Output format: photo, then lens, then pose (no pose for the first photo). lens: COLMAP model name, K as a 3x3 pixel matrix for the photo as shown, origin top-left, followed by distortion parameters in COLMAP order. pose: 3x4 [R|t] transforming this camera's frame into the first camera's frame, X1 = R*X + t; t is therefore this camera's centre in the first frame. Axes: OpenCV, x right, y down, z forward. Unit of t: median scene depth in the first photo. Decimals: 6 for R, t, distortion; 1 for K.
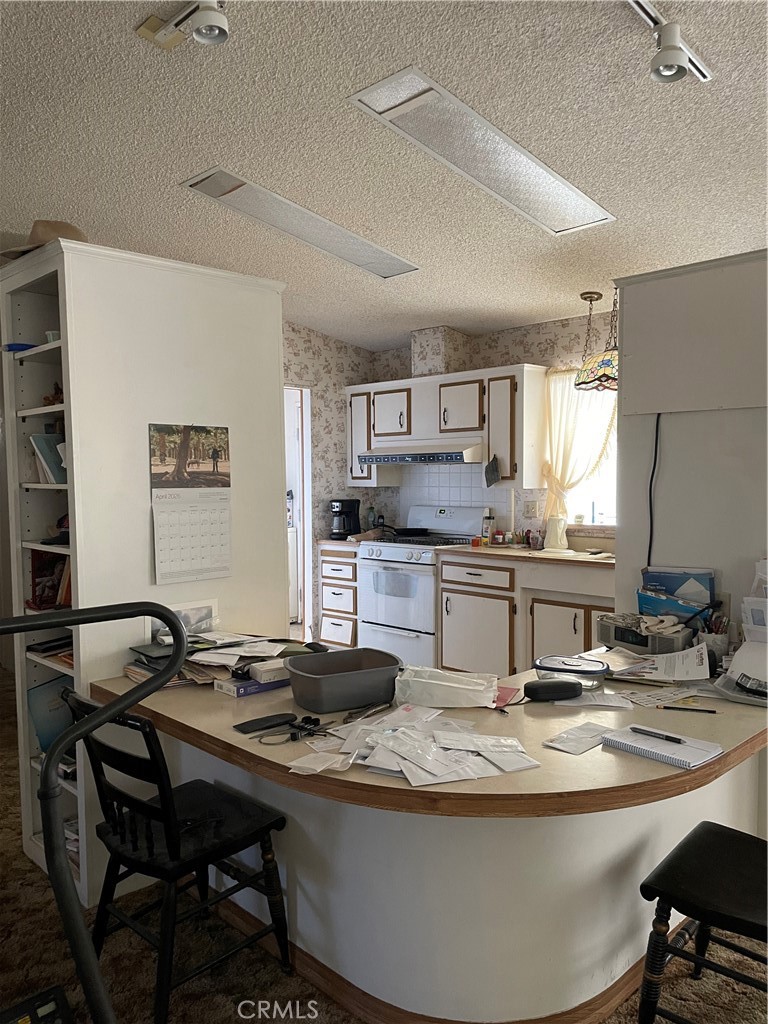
lens RADIAL K [[771.3, 0, 388.6], [0, 771.3, 518.8], [0, 0, 1]] dist [0.100103, -0.128665]
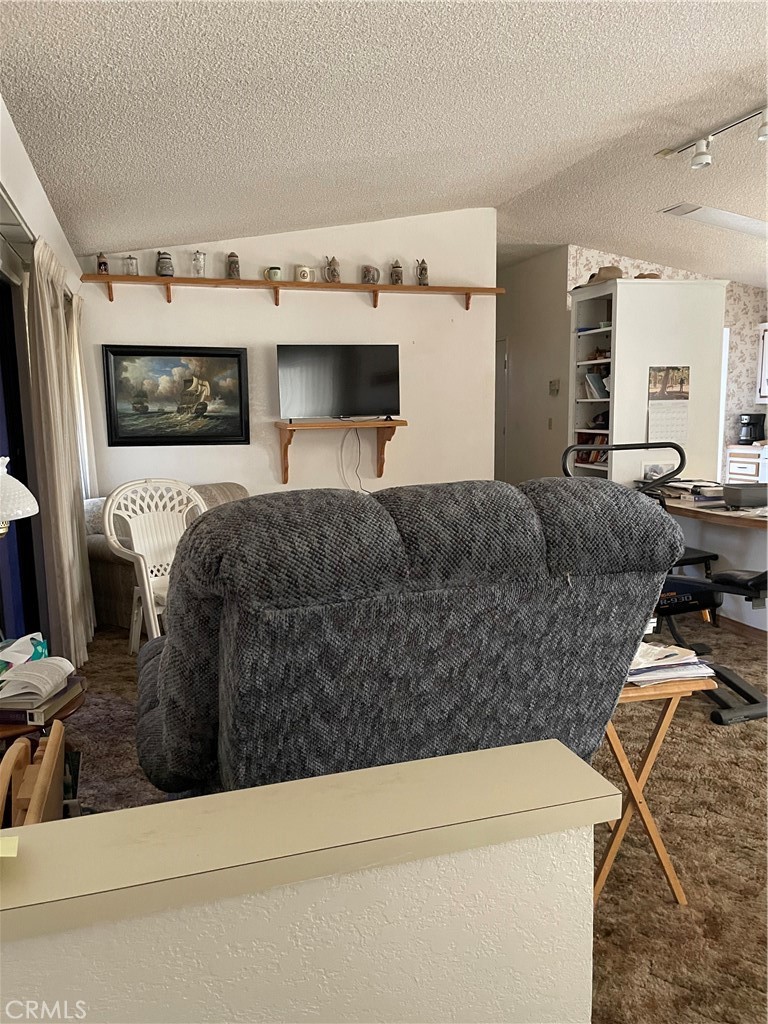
lens RADIAL K [[771.3, 0, 388.6], [0, 771.3, 518.8], [0, 0, 1]] dist [0.100103, -0.128665]
pose [[0.887223, 0.062811, -0.457046, 0.014734], [-0.019873, 0.994972, 0.098160, 0.037715], [0.460913, -0.078006, 0.884010, -0.511982]]
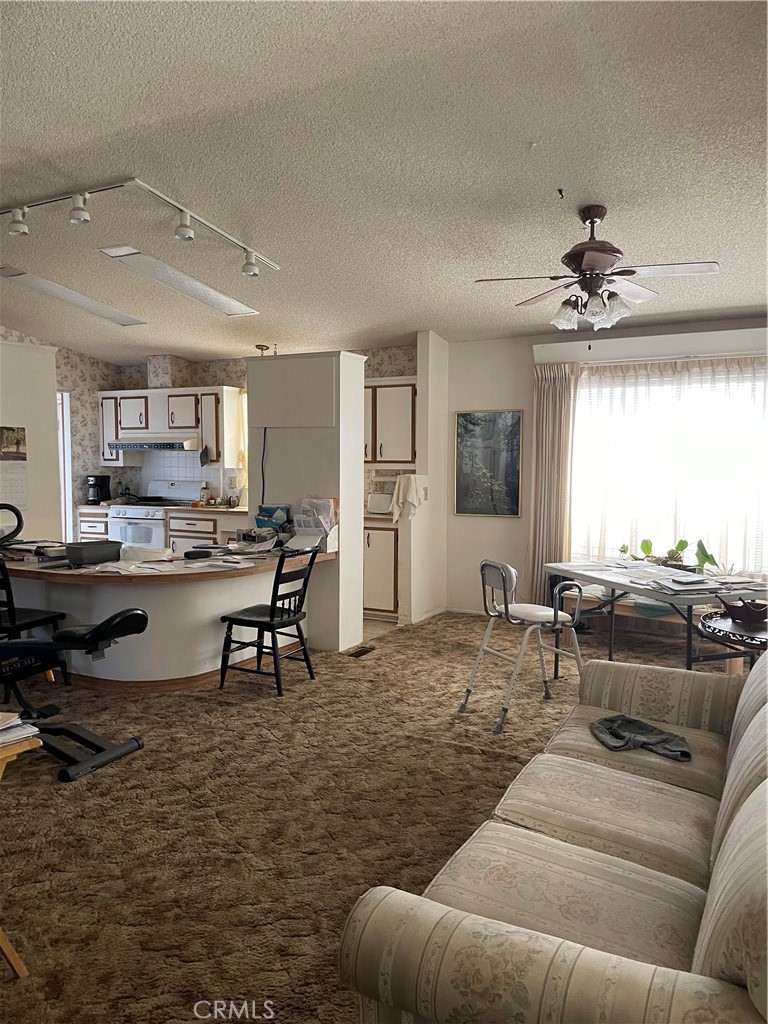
lens RADIAL K [[771.3, 0, 388.6], [0, 771.3, 518.8], [0, 0, 1]] dist [0.100103, -0.128665]
pose [[0.957246, -0.008581, 0.289149, 0.039557], [0.004417, 0.999877, 0.015048, 0.037453], [-0.289243, -0.013127, 0.957166, -0.525343]]
